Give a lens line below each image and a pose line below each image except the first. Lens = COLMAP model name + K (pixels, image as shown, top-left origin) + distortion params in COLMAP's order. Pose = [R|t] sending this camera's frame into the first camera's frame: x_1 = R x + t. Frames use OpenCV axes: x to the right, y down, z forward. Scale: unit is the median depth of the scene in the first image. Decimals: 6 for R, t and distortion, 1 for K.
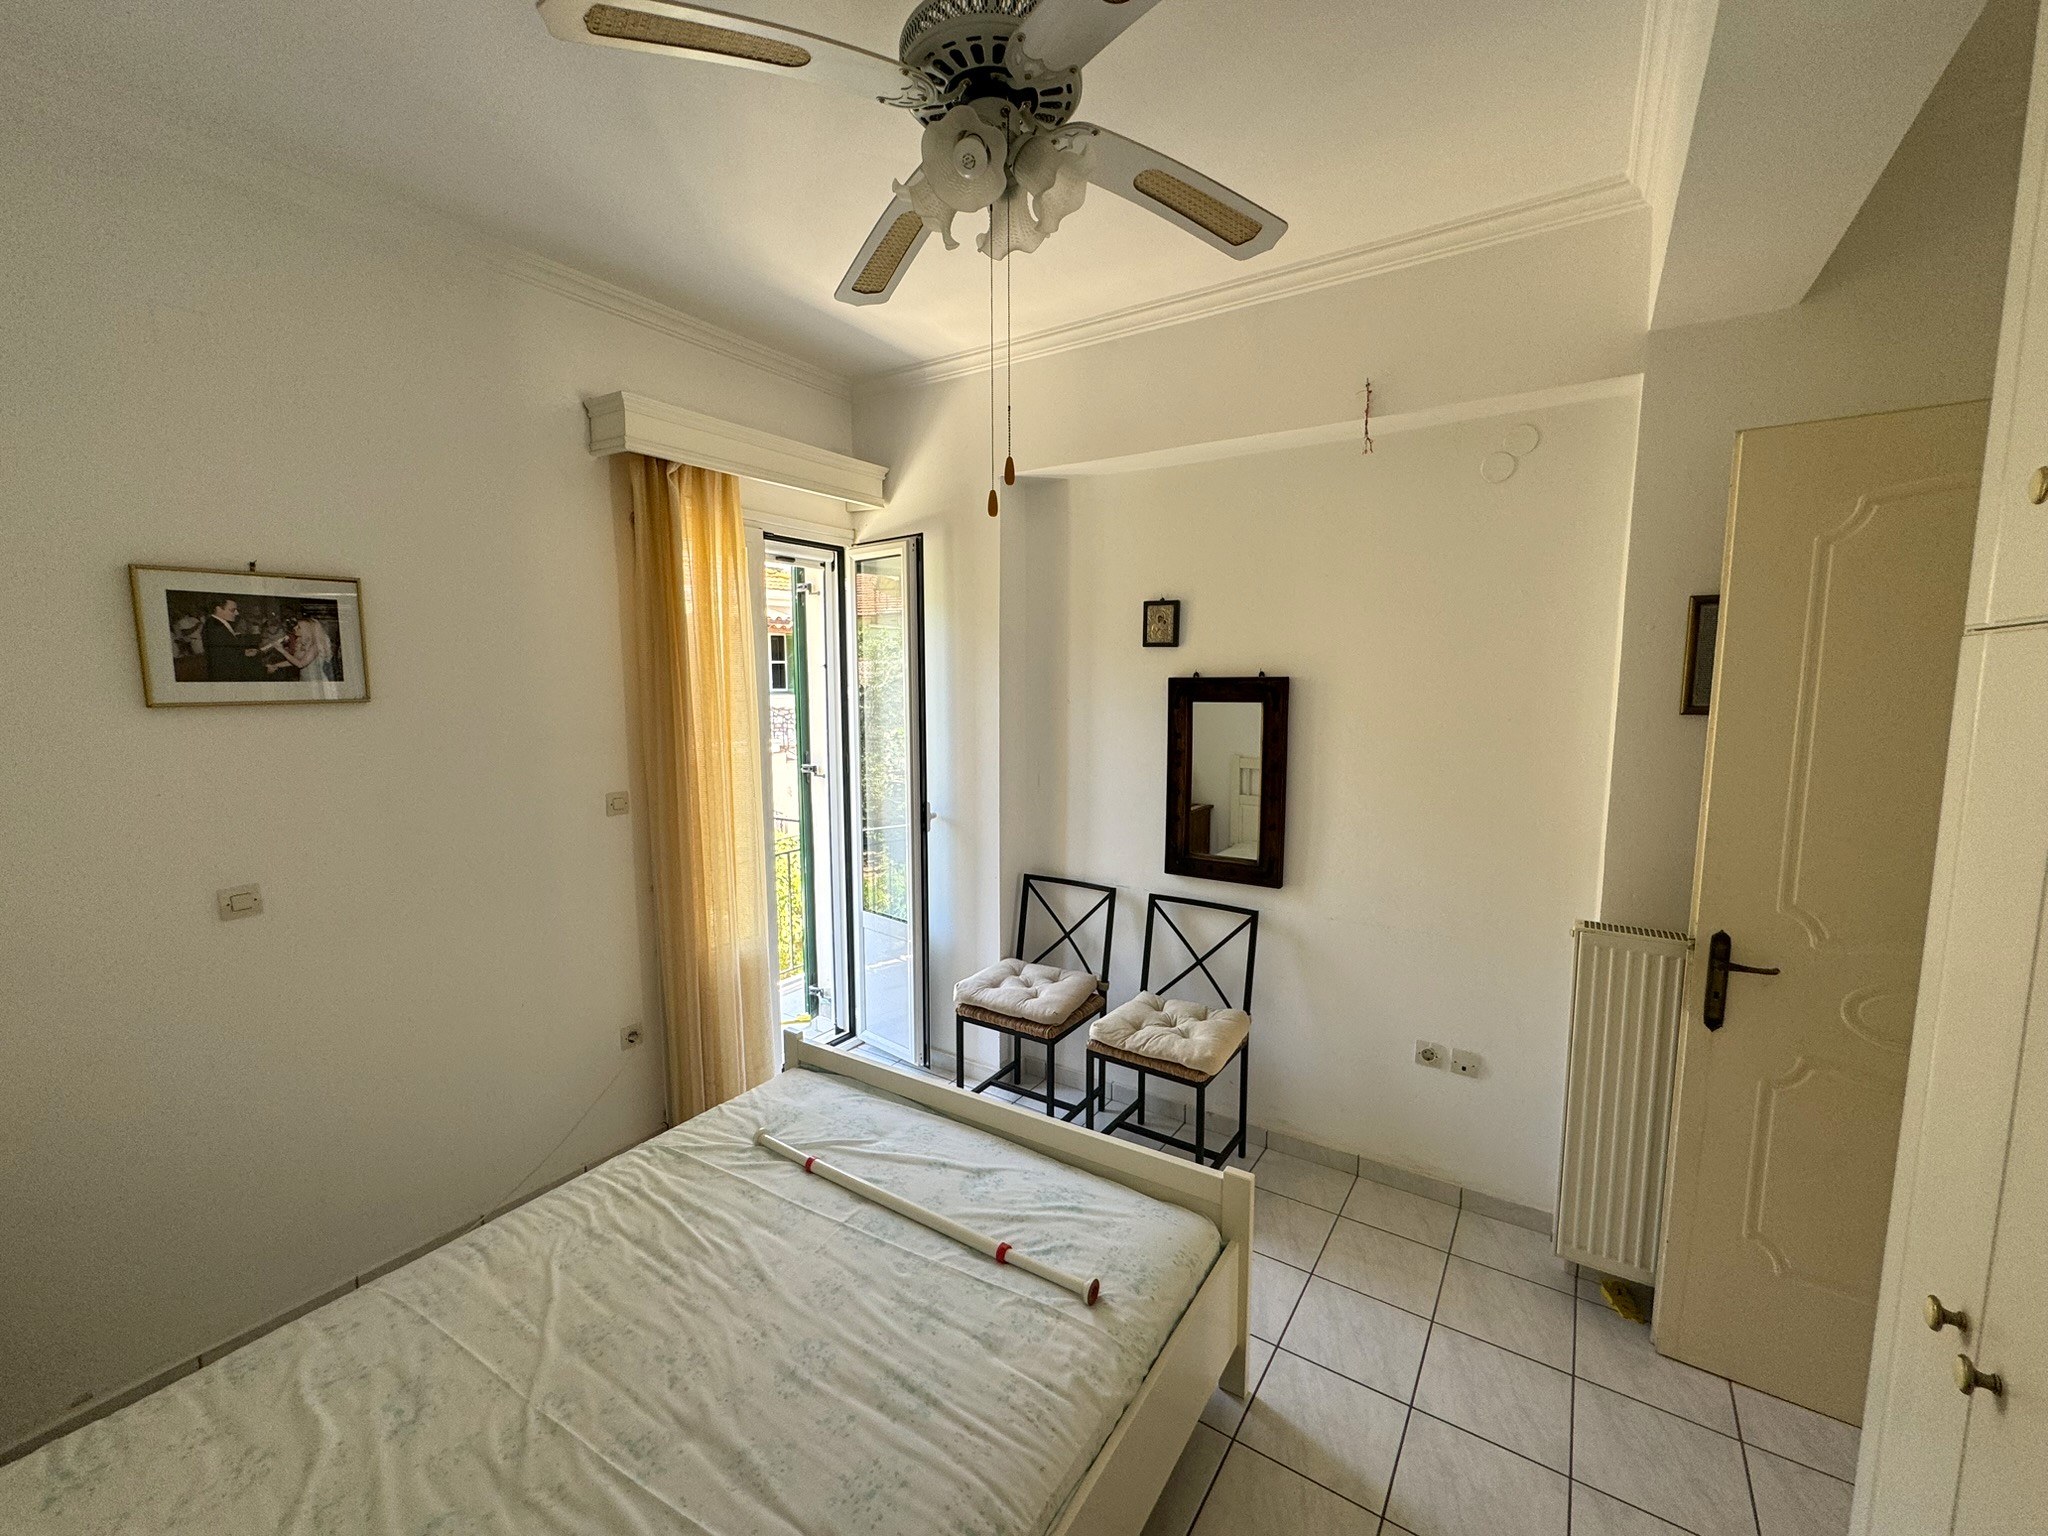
lens RADIAL K [[832.2, 0, 1022.4], [0, 832.2, 772.0], [0, 0, 1]] dist [-0.001586, -0.000050]
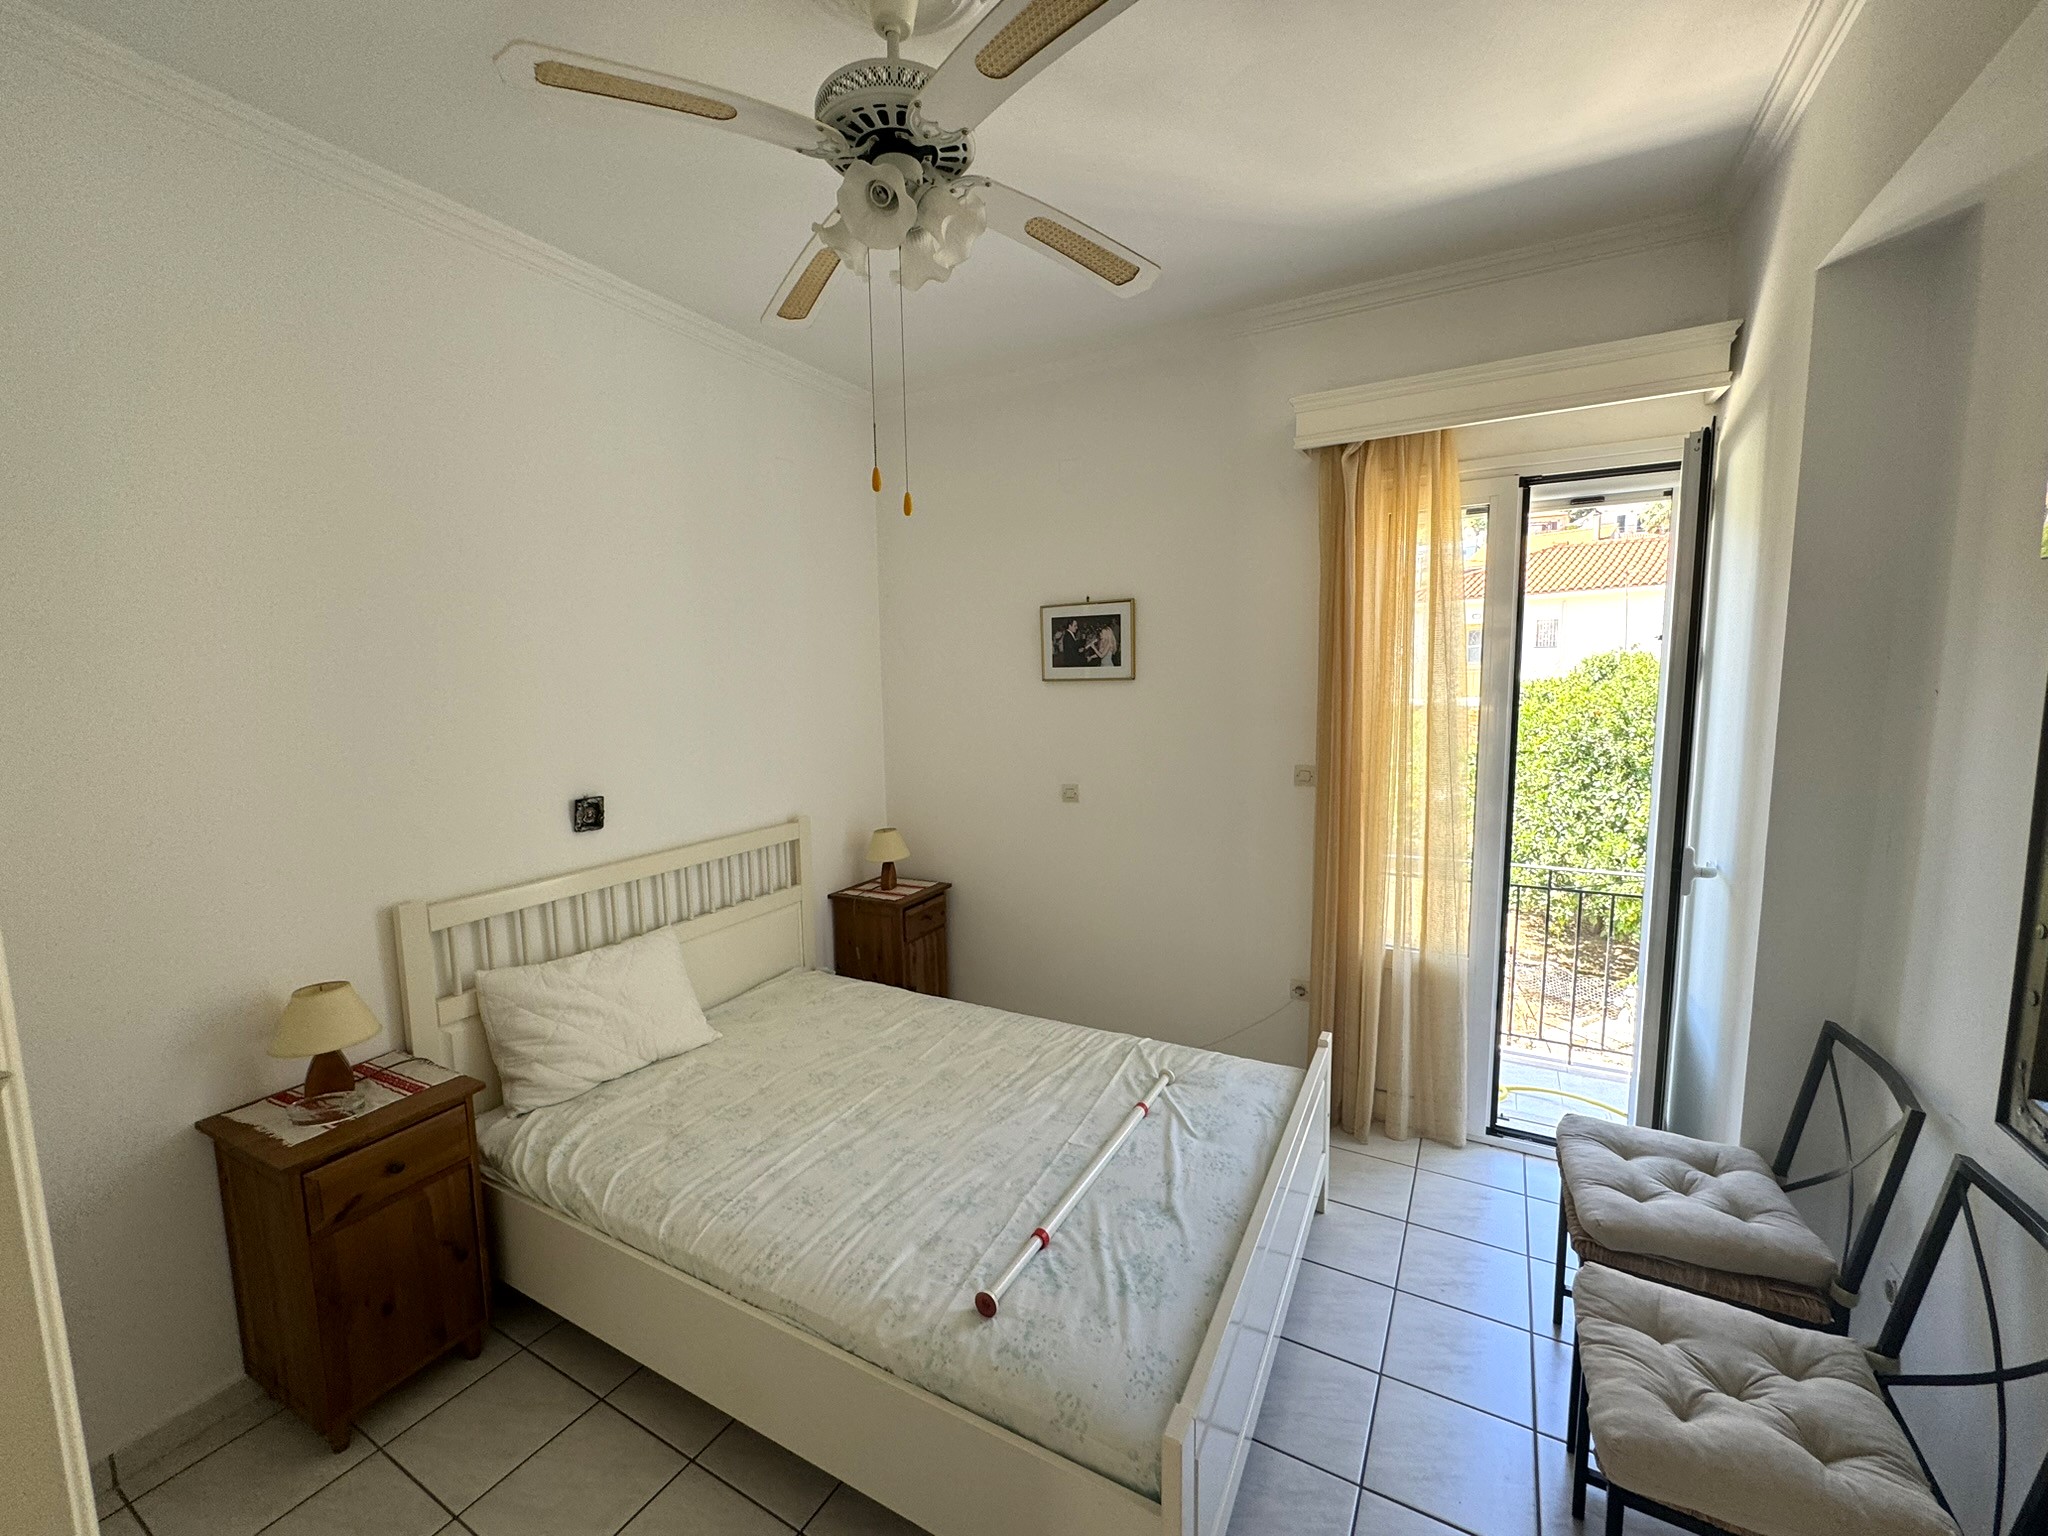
lens RADIAL K [[832.2, 0, 1022.4], [0, 832.2, 772.0], [0, 0, 1]] dist [-0.001586, -0.000050]
pose [[0.078602, 0.114696, -0.990286, 0.776611], [-0.099433, 0.989308, 0.106690, -0.064233], [0.991935, 0.090081, 0.089166, 0.733036]]
